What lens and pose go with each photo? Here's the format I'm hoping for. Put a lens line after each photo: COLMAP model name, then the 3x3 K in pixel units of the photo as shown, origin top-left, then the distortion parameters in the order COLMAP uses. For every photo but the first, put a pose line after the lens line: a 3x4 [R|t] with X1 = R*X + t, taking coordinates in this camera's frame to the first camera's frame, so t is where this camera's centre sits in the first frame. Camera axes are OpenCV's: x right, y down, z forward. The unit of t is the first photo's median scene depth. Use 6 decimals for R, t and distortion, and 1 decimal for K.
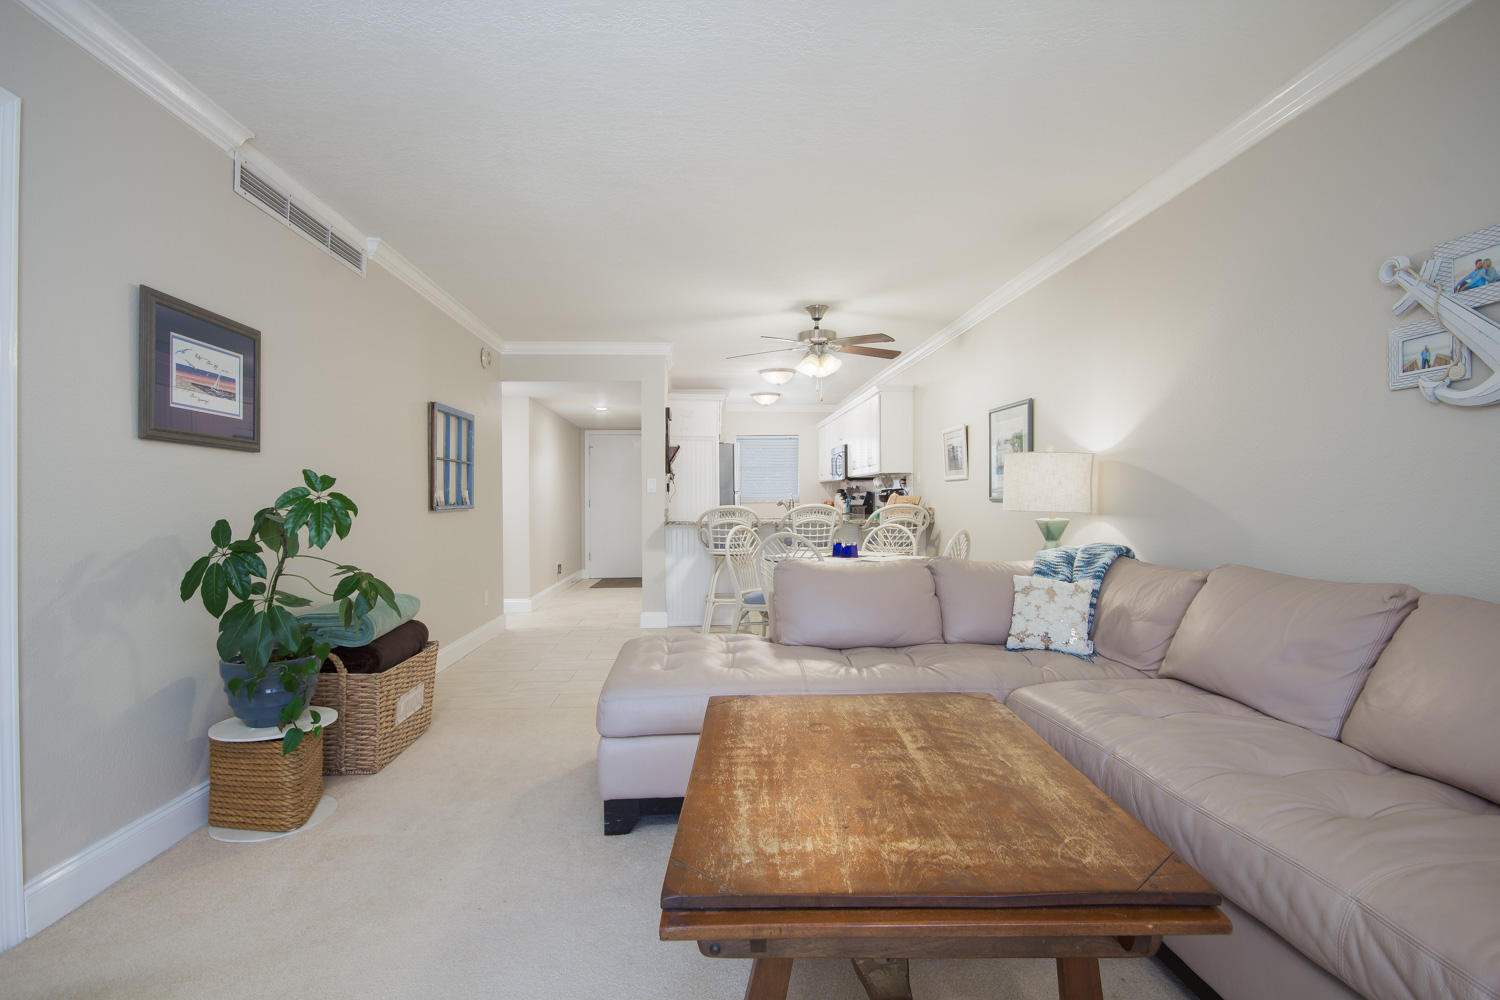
lens RADIAL K [[752.7, 0, 742.4], [0, 752.7, 501.5], [0, 0, 1]] dist [-0.005588, -0.001162]
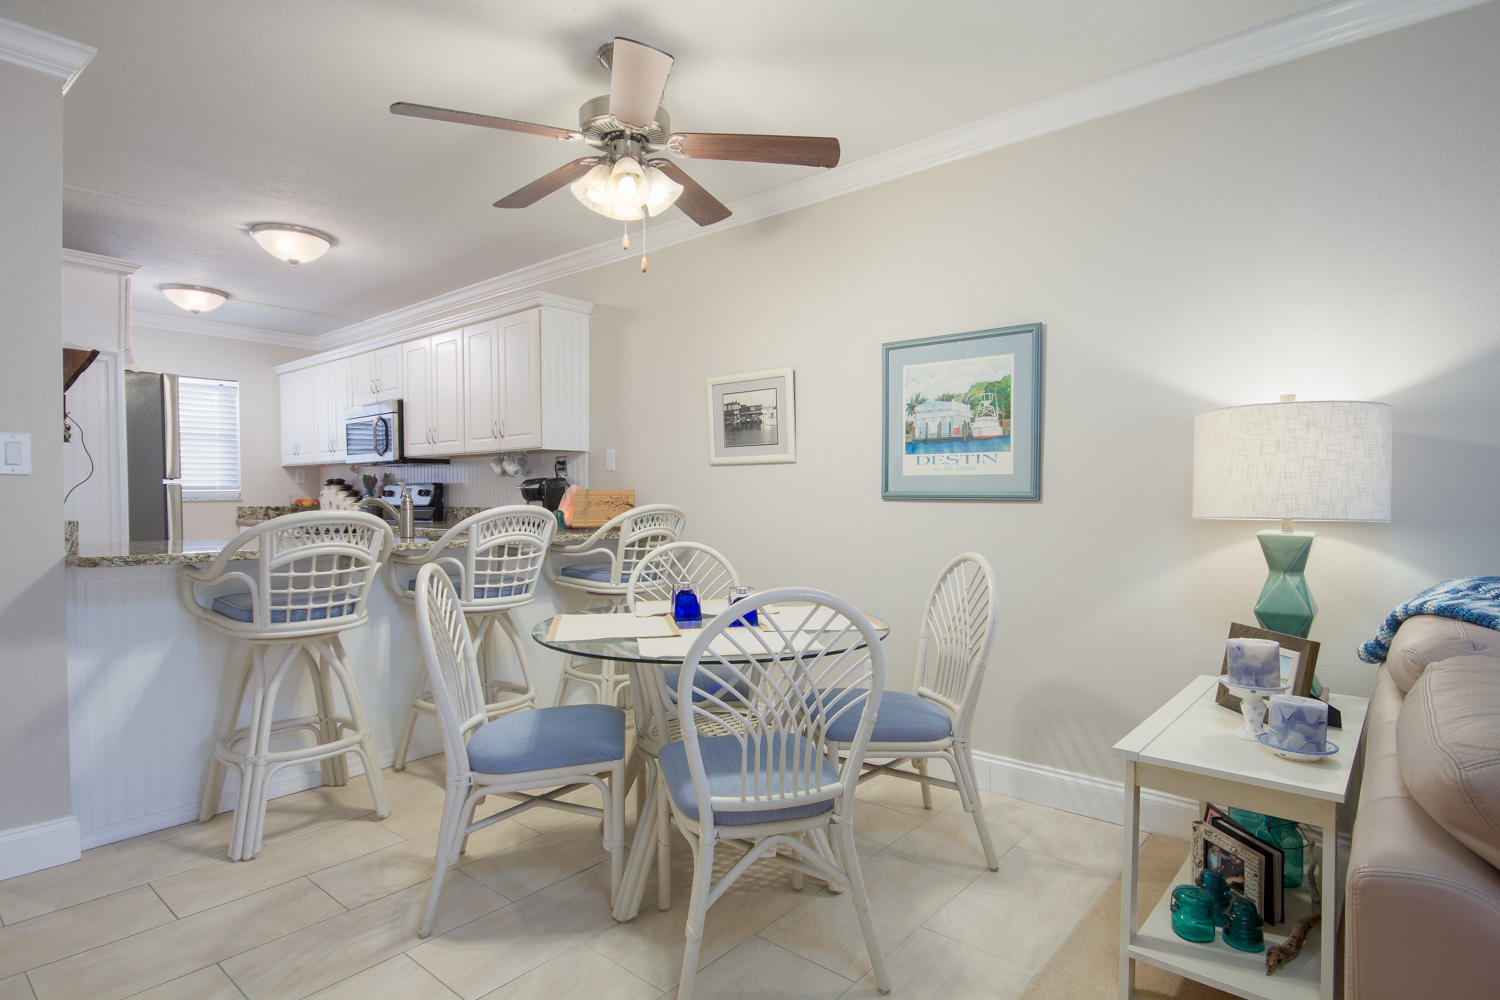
lens RADIAL K [[806.4, 0, 760.4], [0, 806.4, 503.6], [0, 0, 1]] dist [0.009912, 0.000407]
pose [[0.684355, -0.004774, 0.729134, -0.157863], [0.001190, 0.999985, 0.005430, -0.000485], [-0.729148, -0.002849, 0.684350, 0.505884]]
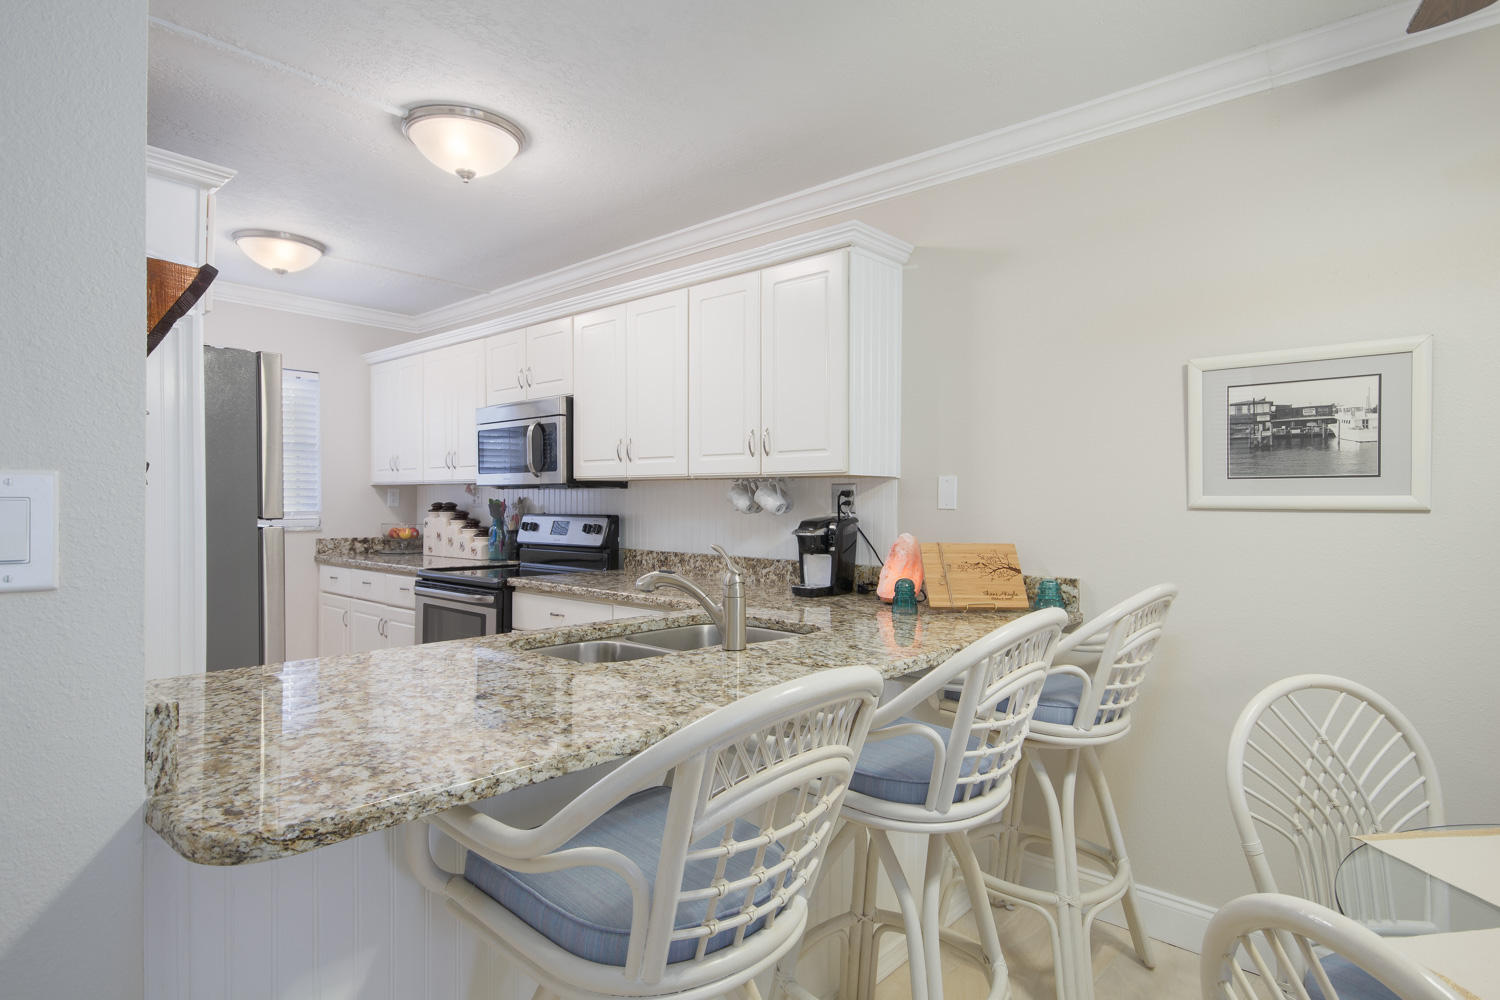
lens RADIAL K [[806.4, 0, 740.3], [0, 806.4, 501.9], [0, 0, 1]] dist [0.009912, 0.000407]
pose [[0.702452, 0.005617, 0.711709, -0.130687], [-0.006973, 0.999975, -0.001010, -0.027237], [-0.711697, -0.004253, 0.702474, 0.838173]]
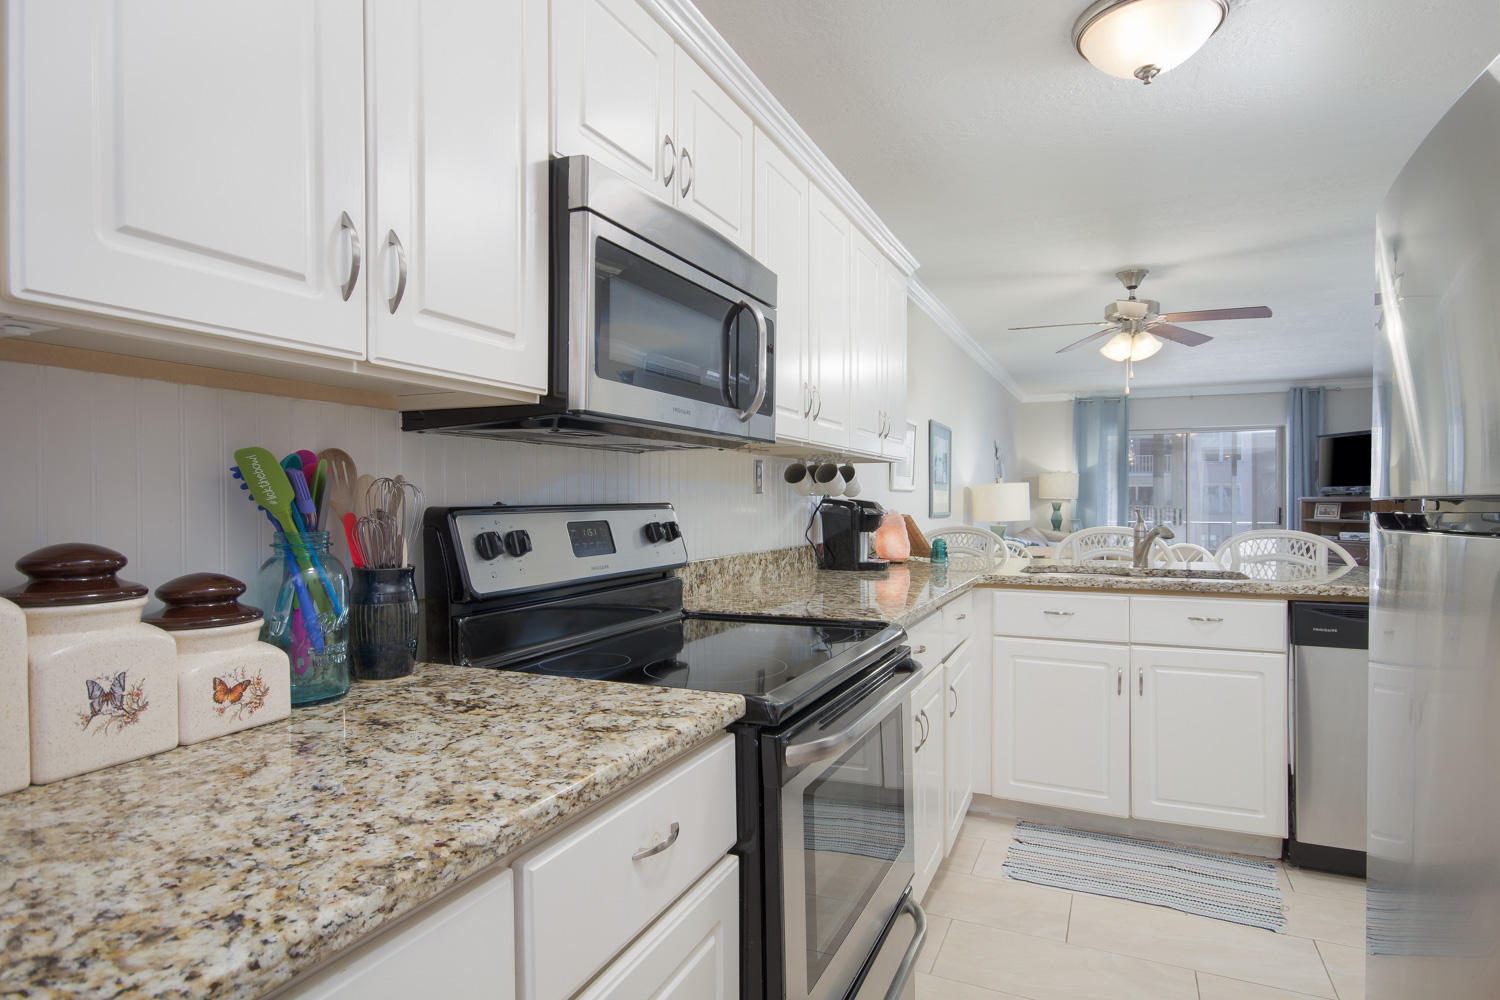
lens RADIAL K [[798.3, 0, 757.1], [0, 798.3, 503.0], [0, 0, 1]] dist [-0.001170, 0.000108]
pose [[-0.886366, -0.003098, 0.462975, 0.053796], [-0.000369, 0.999982, 0.005986, -0.019070], [-0.462986, 0.005135, -0.886351, 1.561110]]
